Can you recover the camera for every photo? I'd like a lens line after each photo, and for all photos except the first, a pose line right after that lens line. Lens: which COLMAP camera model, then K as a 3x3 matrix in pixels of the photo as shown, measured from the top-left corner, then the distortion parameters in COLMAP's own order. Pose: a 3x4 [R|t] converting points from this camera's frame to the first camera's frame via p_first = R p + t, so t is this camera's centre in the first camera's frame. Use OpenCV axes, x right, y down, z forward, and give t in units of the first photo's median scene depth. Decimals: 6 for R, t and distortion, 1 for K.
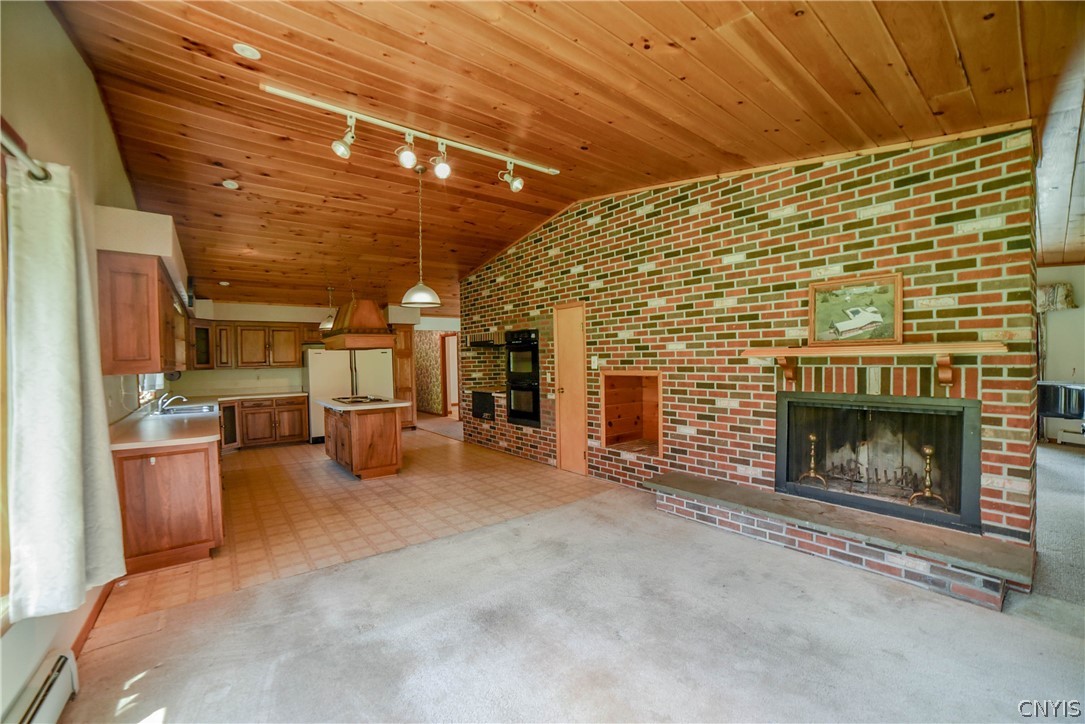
lens RADIAL K [[429.4, 0, 545.6], [0, 429.4, 364.3], [0, 0, 1]] dist [-0.017697, -0.000074]
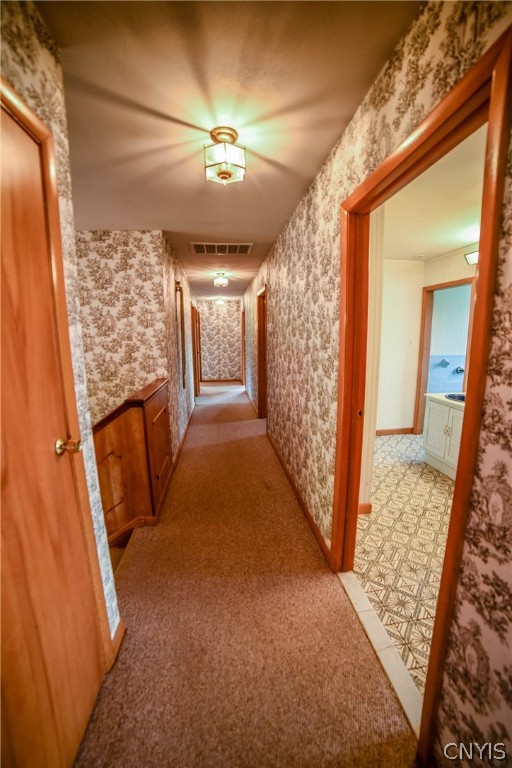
lens RADIAL K [[304.0, 0, 256.8], [0, 304.0, 384.2], [0, 0, 1]] dist [-0.017697, -0.000074]
pose [[0.831640, 0.114930, -0.543291, -0.190596], [-0.030198, 0.986261, 0.162412, -0.006922], [0.554493, -0.118663, 0.823685, 0.837470]]
